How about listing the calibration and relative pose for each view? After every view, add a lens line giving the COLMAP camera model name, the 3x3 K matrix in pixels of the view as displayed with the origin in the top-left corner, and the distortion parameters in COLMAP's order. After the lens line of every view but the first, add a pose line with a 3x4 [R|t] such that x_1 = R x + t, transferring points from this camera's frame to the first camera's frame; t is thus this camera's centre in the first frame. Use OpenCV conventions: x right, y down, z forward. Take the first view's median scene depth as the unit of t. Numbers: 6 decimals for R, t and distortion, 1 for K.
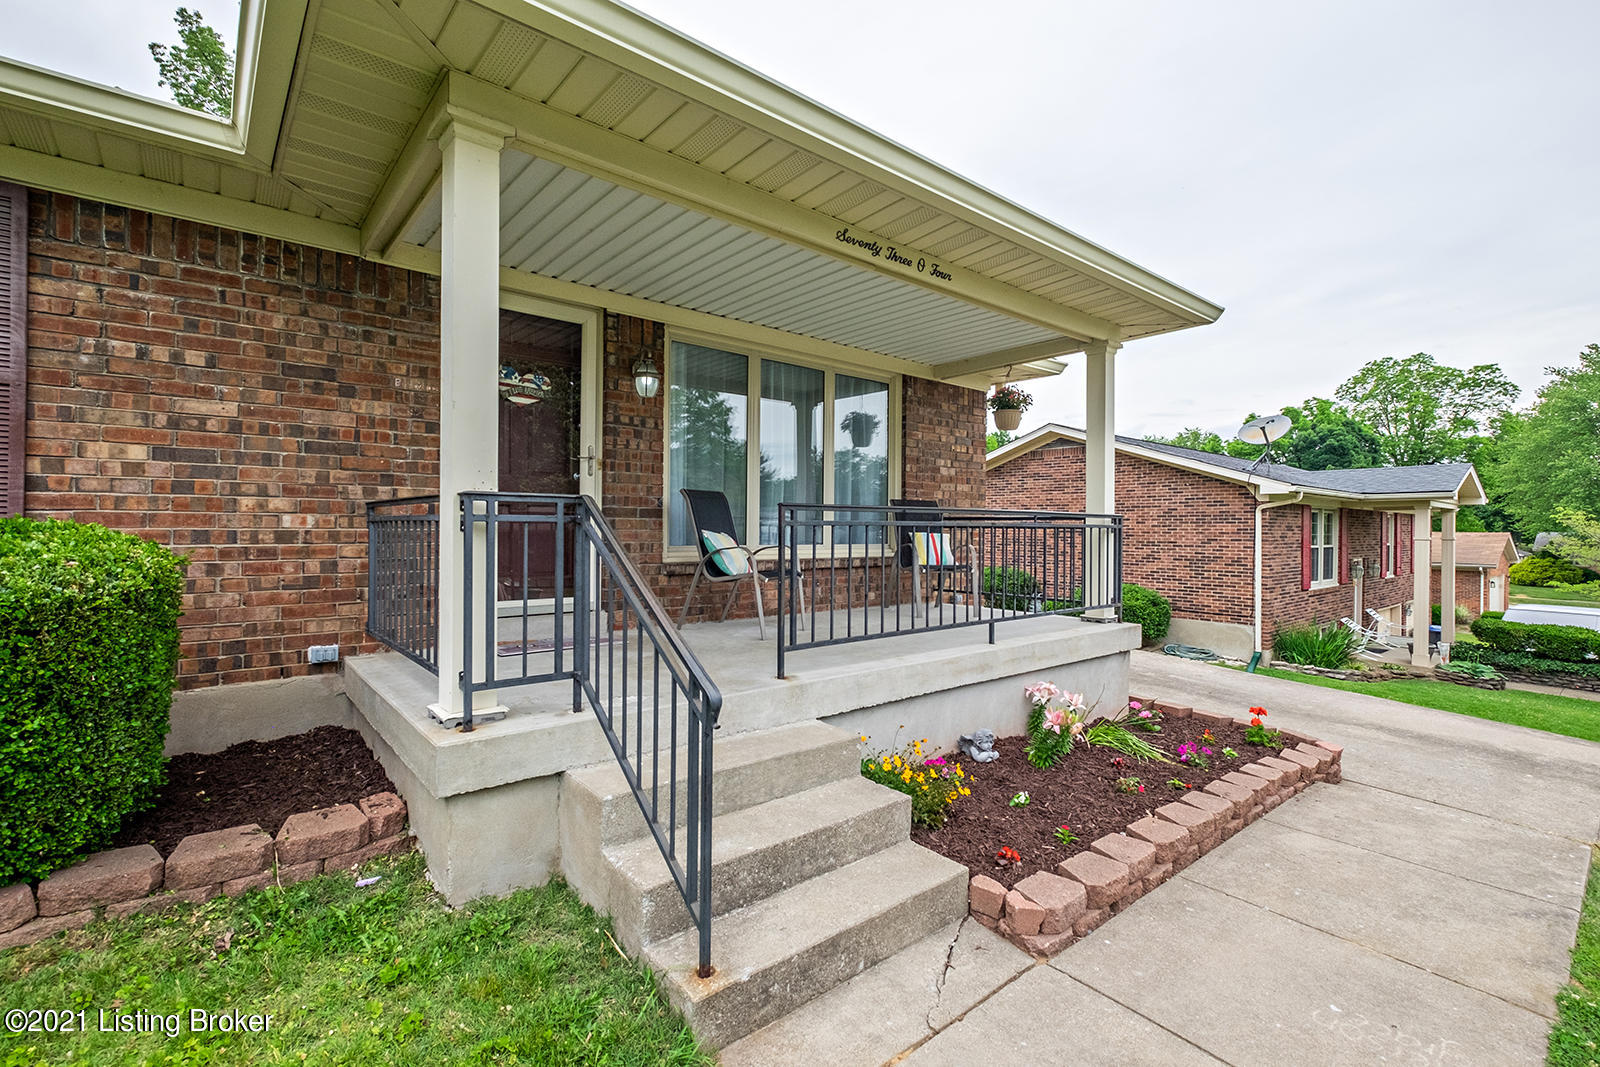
lens RADIAL K [[711.2, 0, 800.0], [0, 711.2, 533.5], [0, 0, 1]] dist [-0.002617, 0.000204]
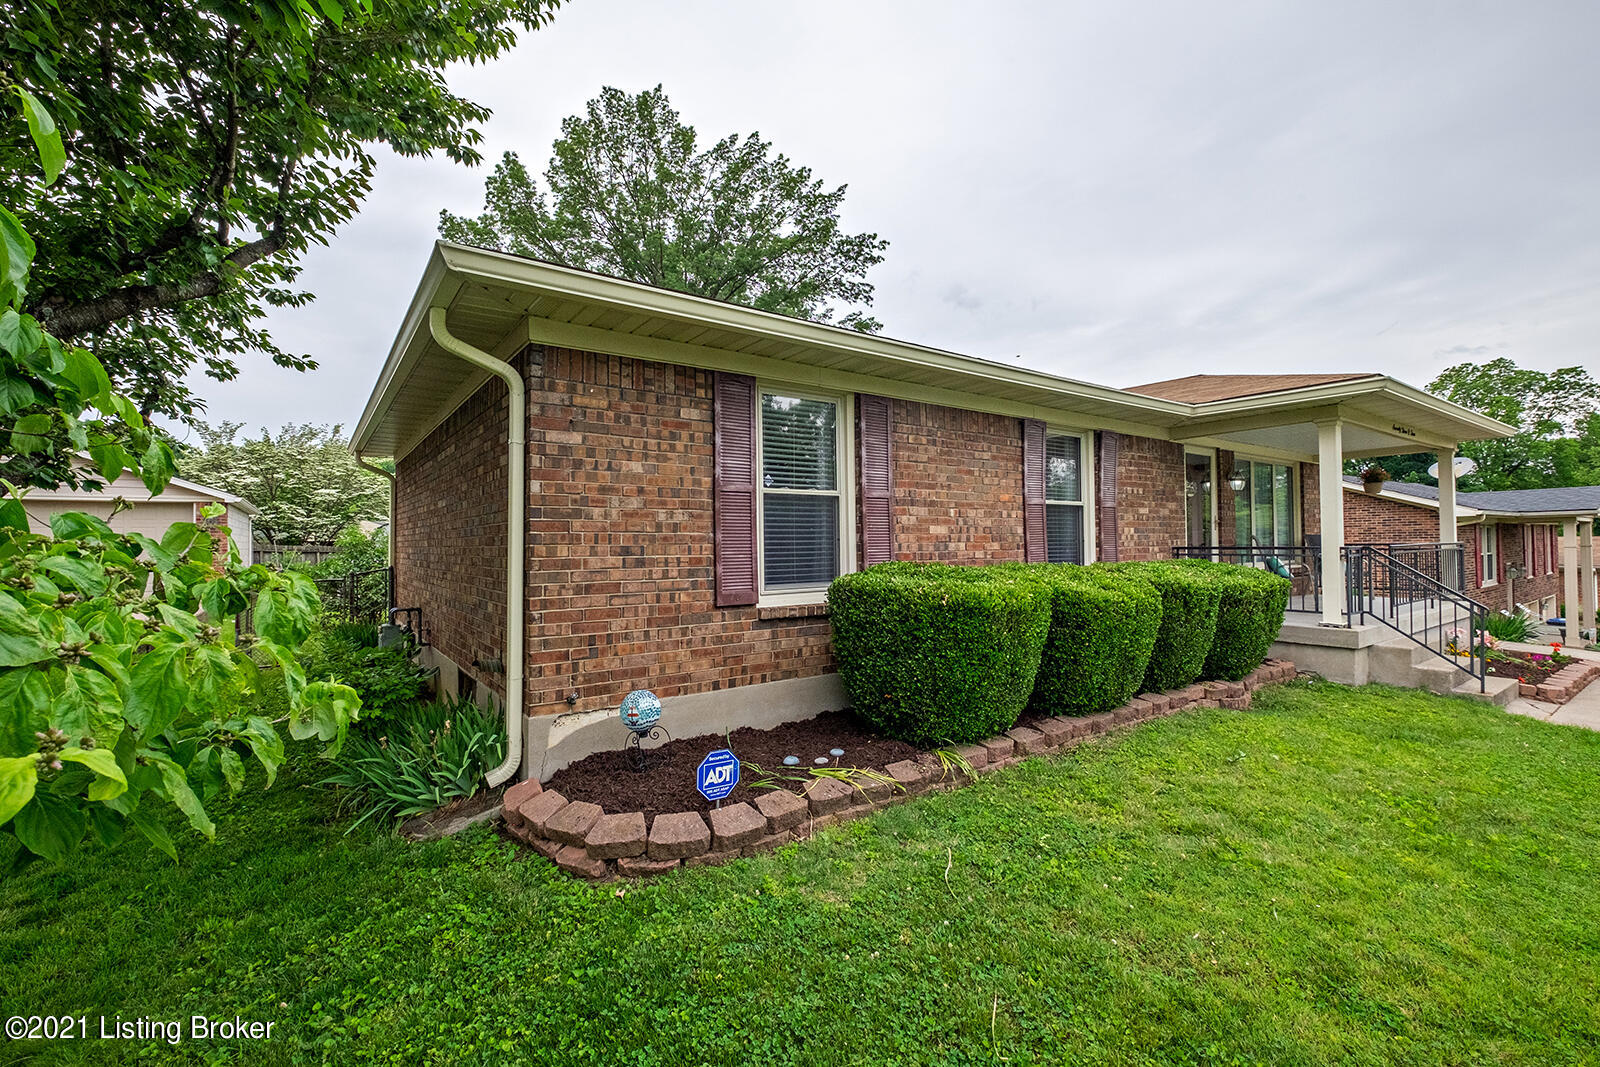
lens RADIAL K [[711.2, 0, 800.0], [0, 711.2, 533.5], [0, 0, 1]] dist [-0.002617, 0.000204]
pose [[0.998271, -0.022228, -0.054418, -0.478577], [0.021019, 0.999522, -0.022682, -0.017543], [0.054896, 0.021499, 0.998261, -0.383592]]
